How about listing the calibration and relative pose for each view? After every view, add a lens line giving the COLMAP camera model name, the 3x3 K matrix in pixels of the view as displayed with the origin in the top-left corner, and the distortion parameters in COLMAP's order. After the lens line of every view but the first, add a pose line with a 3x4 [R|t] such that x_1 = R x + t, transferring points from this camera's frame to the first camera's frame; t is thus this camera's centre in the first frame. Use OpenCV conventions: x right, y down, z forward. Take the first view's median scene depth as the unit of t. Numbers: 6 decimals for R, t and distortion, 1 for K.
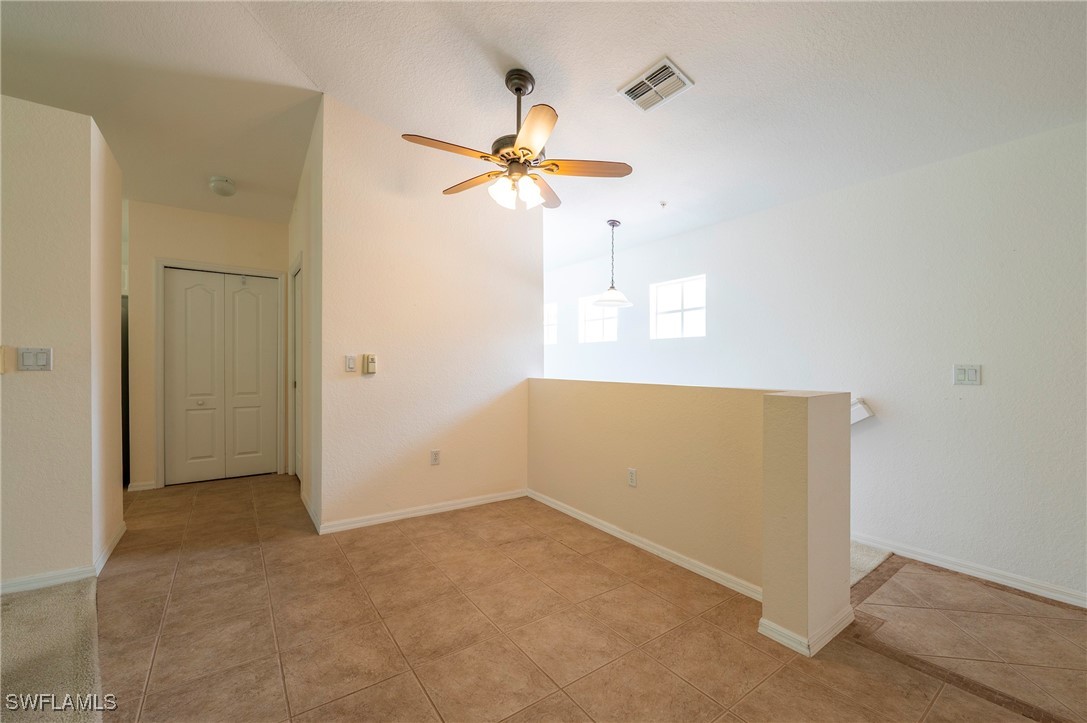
lens RADIAL K [[431.9, 0, 551.4], [0, 431.9, 380.1], [0, 0, 1]] dist [-0.005591, -0.001255]
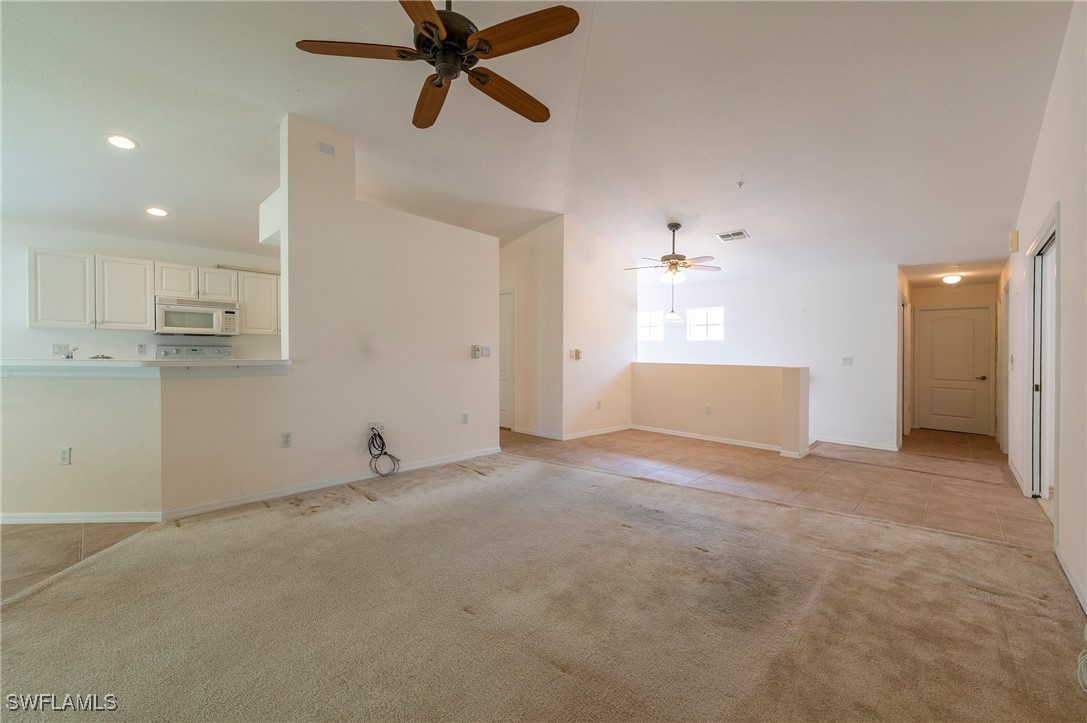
lens RADIAL K [[431.9, 0, 555.0], [0, 431.9, 374.3], [0, 0, 1]] dist [-0.005591, -0.001255]
pose [[0.982842, 0.000486, 0.184447, -1.002473], [-0.002642, 0.999931, 0.011445, 0.035417], [-0.184429, -0.011736, 0.982776, -0.990204]]
